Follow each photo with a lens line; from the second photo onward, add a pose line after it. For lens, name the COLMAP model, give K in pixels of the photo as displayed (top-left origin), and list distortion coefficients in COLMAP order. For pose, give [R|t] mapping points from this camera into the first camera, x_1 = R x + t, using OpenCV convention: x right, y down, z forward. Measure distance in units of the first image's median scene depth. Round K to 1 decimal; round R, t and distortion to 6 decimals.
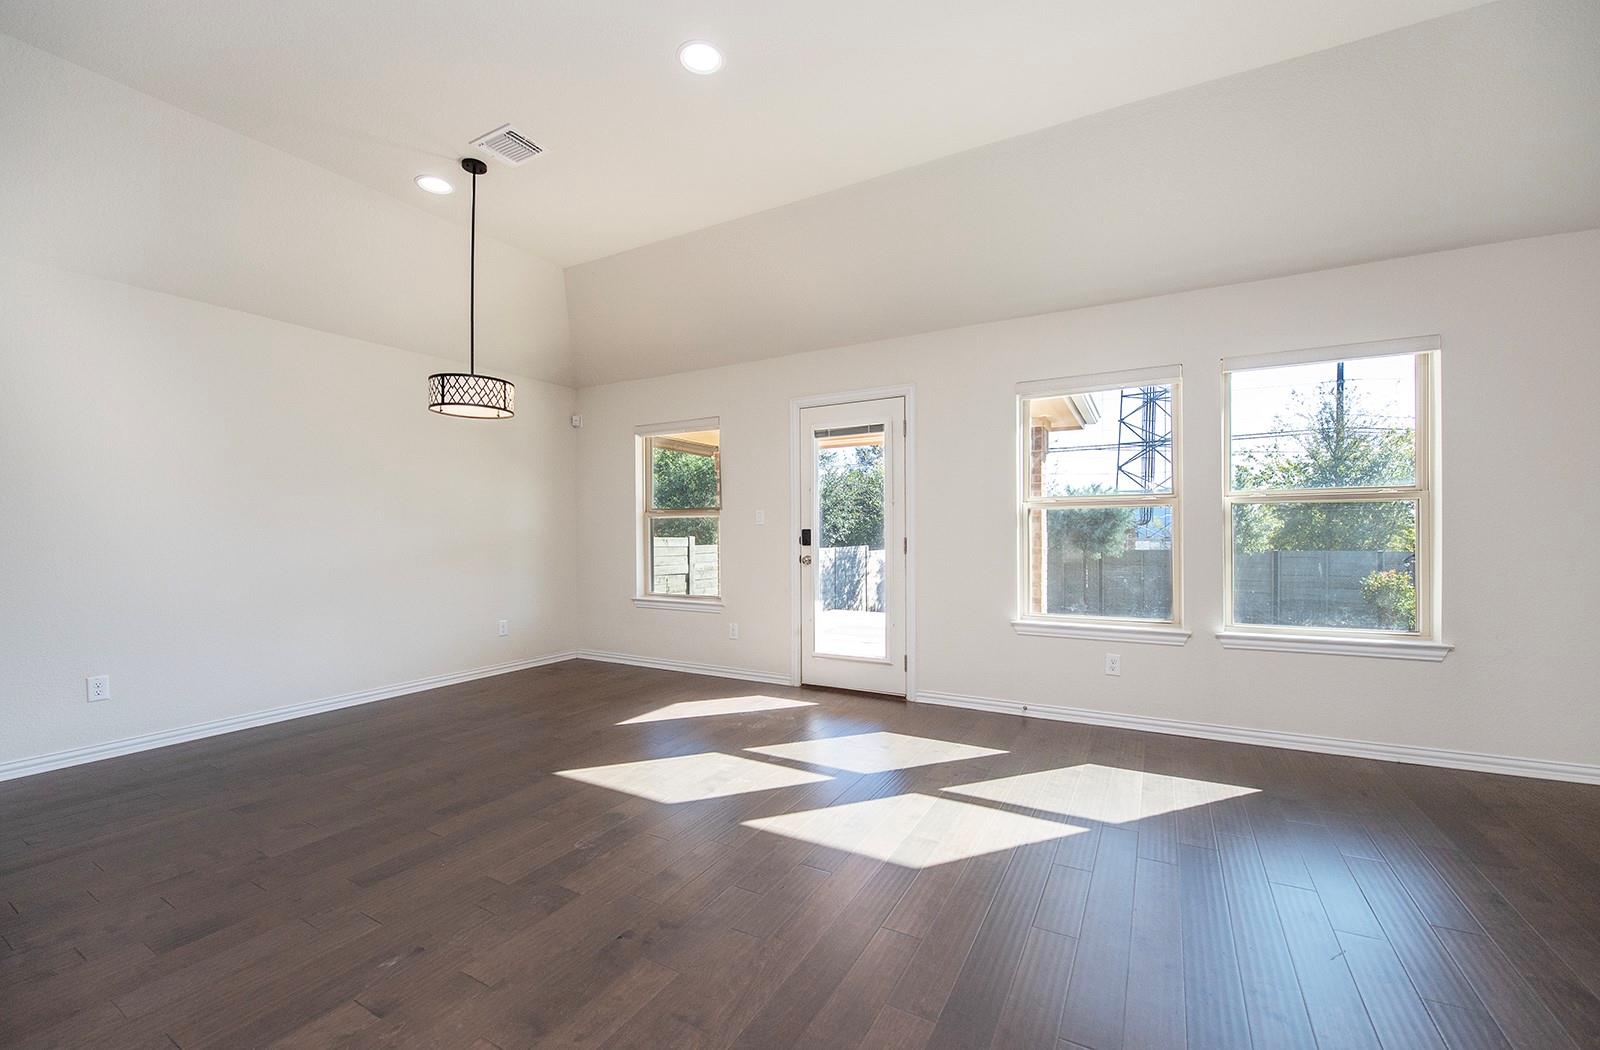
lens RADIAL K [[634.6, 0, 846.2], [0, 634.6, 536.5], [0, 0, 1]] dist [-0.000647, -0.000510]
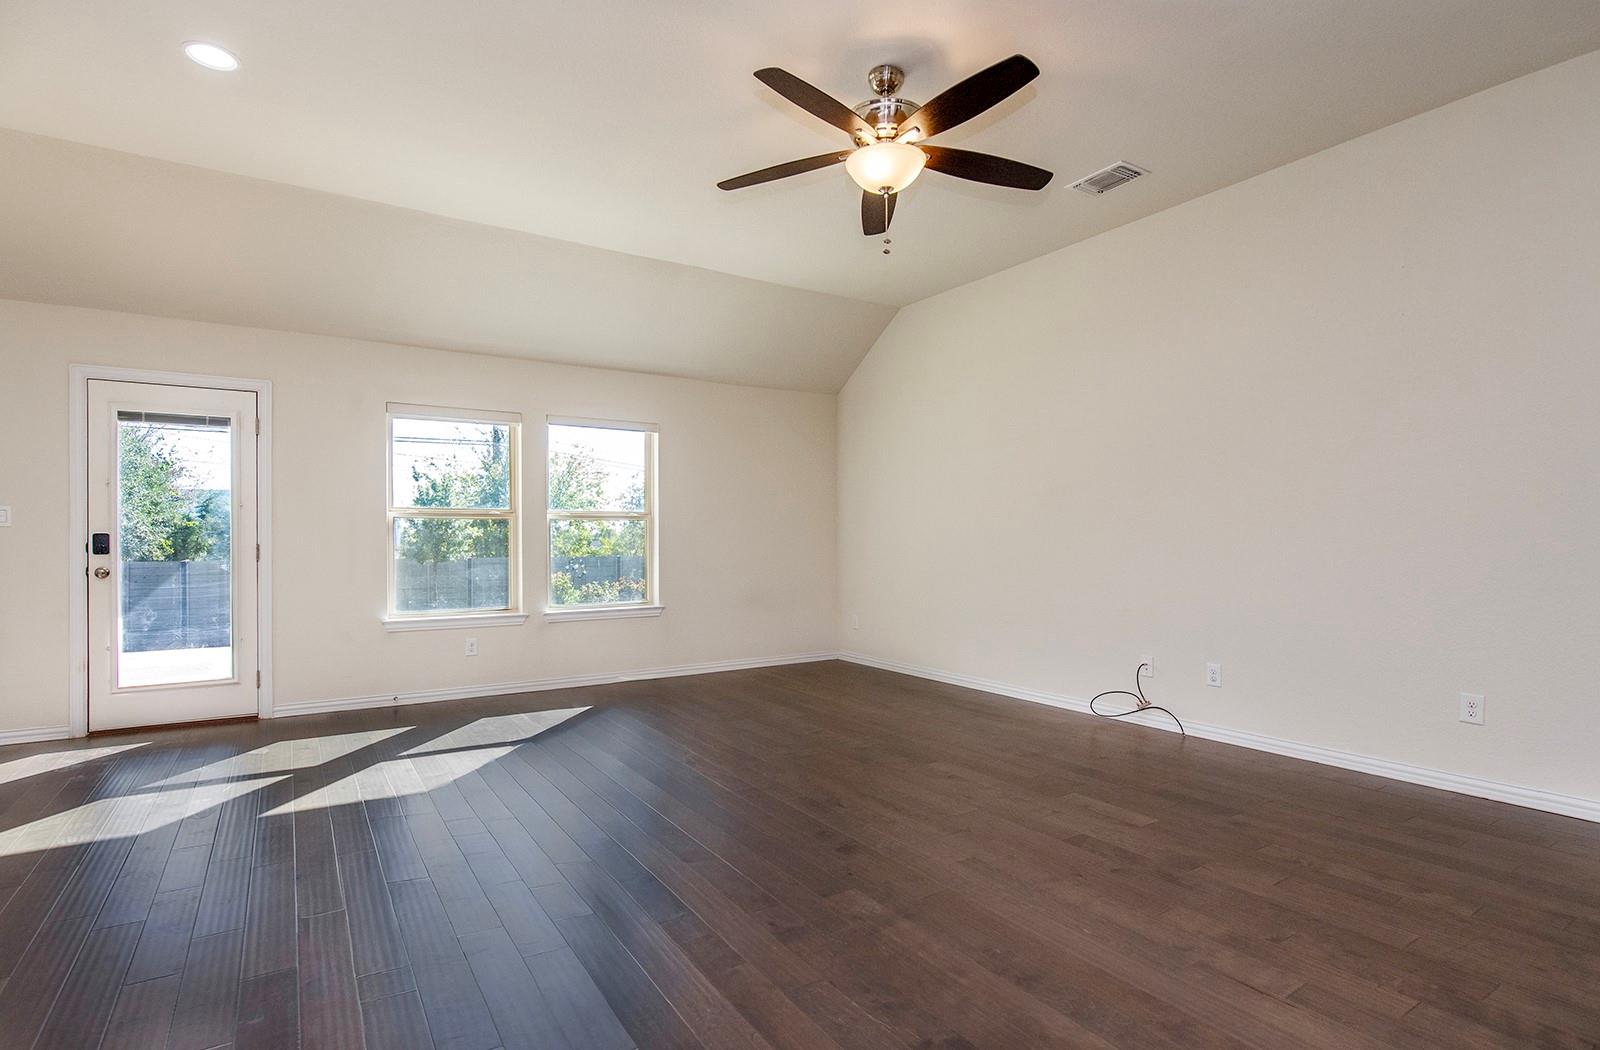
lens RADIAL K [[778.0, 0, 795.6], [0, 778.0, 533.3], [0, 0, 1]] dist [-0.003778, -0.000271]
pose [[0.471016, 0.013017, 0.882028, -0.537238], [0.000865, 0.999884, -0.015218, 0.004272], [-0.882124, 0.007931, 0.470950, -0.230604]]
